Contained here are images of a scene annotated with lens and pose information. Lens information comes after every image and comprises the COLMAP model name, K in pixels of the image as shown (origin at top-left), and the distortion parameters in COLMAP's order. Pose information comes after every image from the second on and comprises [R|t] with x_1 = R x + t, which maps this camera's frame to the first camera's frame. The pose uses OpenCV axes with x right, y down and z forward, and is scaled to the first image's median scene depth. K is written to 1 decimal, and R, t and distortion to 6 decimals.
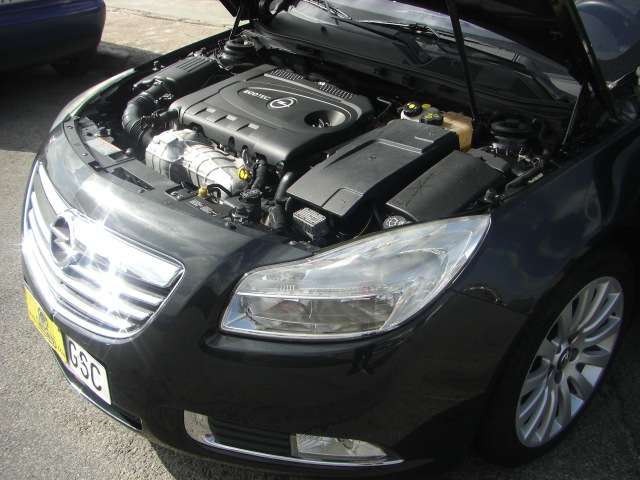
lens RADIAL K [[720.0, 0, 323.5], [0, 720.0, 240.0], [0, 0, 1]] dist [-0.196157, 0.174772]
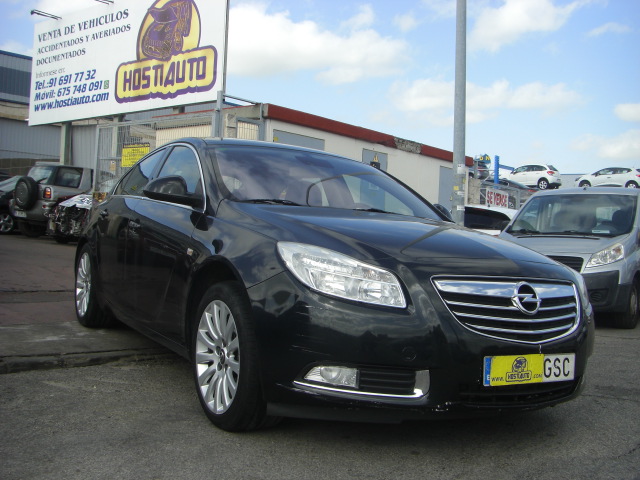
lens RADIAL K [[720.0, 0, 323.5], [0, 720.0, 240.0], [0, 0, 1]] dist [-0.196157, 0.174772]
pose [[0.188819, 0.019151, 0.981825, -1.945167], [0.405231, 0.909195, -0.095666, -0.147132], [-0.894503, 0.415930, 0.163913, 1.039139]]
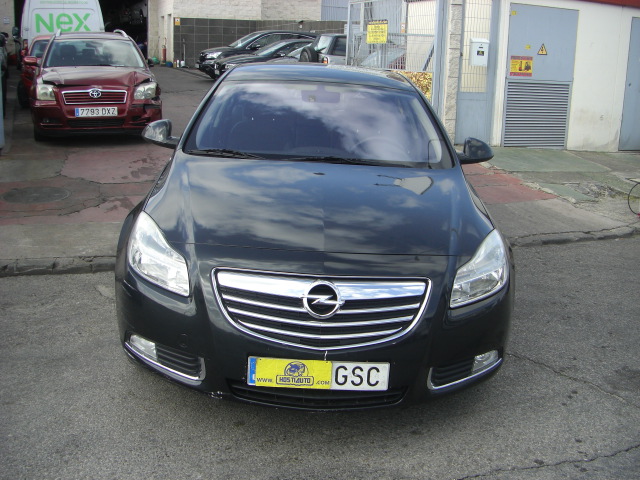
lens RADIAL K [[720.0, 0, 323.5], [0, 720.0, 240.0], [0, 0, 1]] dist [-0.196157, 0.174772]
pose [[0.648103, -0.151551, 0.746321, -1.404121], [0.312912, 0.946446, -0.079543, 0.002030], [-0.694298, 0.285084, 0.660816, -0.035917]]
